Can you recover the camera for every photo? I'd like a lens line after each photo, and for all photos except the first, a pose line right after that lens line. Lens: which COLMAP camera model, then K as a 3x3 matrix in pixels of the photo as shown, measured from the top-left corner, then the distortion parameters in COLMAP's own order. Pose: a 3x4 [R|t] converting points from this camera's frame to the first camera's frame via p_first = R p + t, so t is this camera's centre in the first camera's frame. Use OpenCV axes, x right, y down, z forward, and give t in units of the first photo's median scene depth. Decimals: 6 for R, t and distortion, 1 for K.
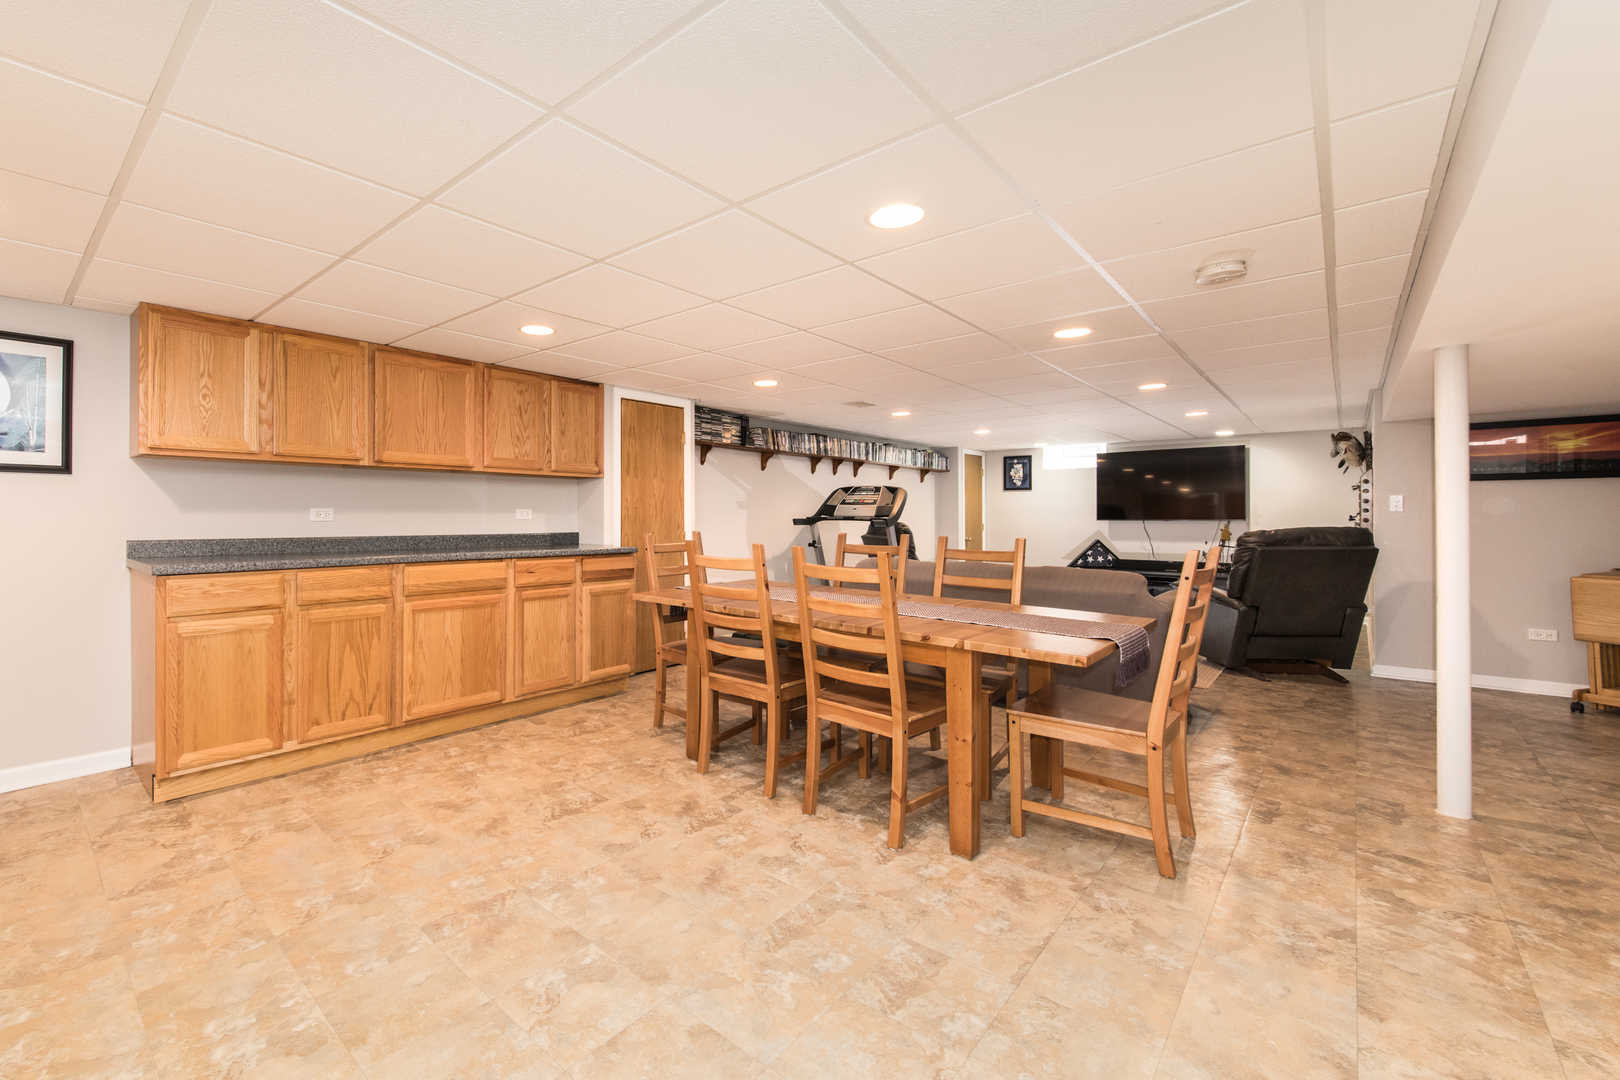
lens RADIAL K [[683.1, 0, 813.8], [0, 683.1, 511.2], [0, 0, 1]] dist [-0.000360, -0.000038]
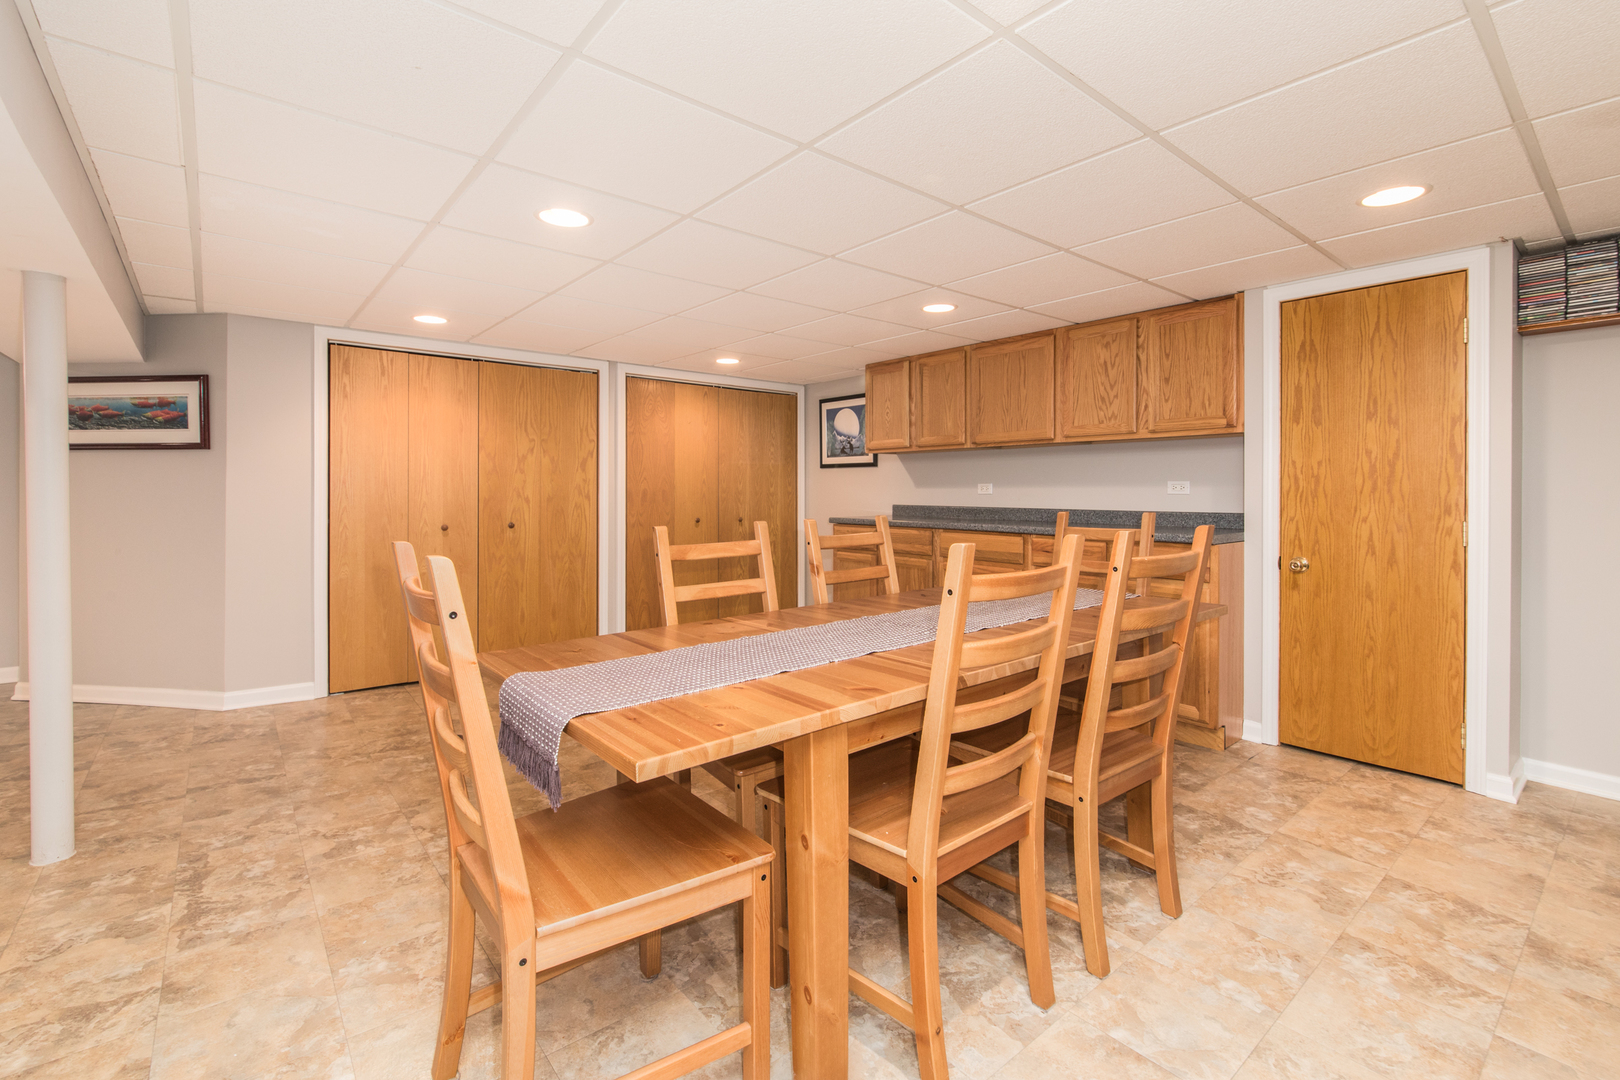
lens RADIAL K [[699.4, 0, 813.5], [0, 699.4, 495.3], [0, 0, 1]] dist [0.000434, 0.000025]
pose [[-0.195868, 0.008029, -0.980597, 0.508257], [0.008410, 0.999943, 0.006508, 0.005617], [0.980594, -0.006972, -0.195924, 0.815156]]
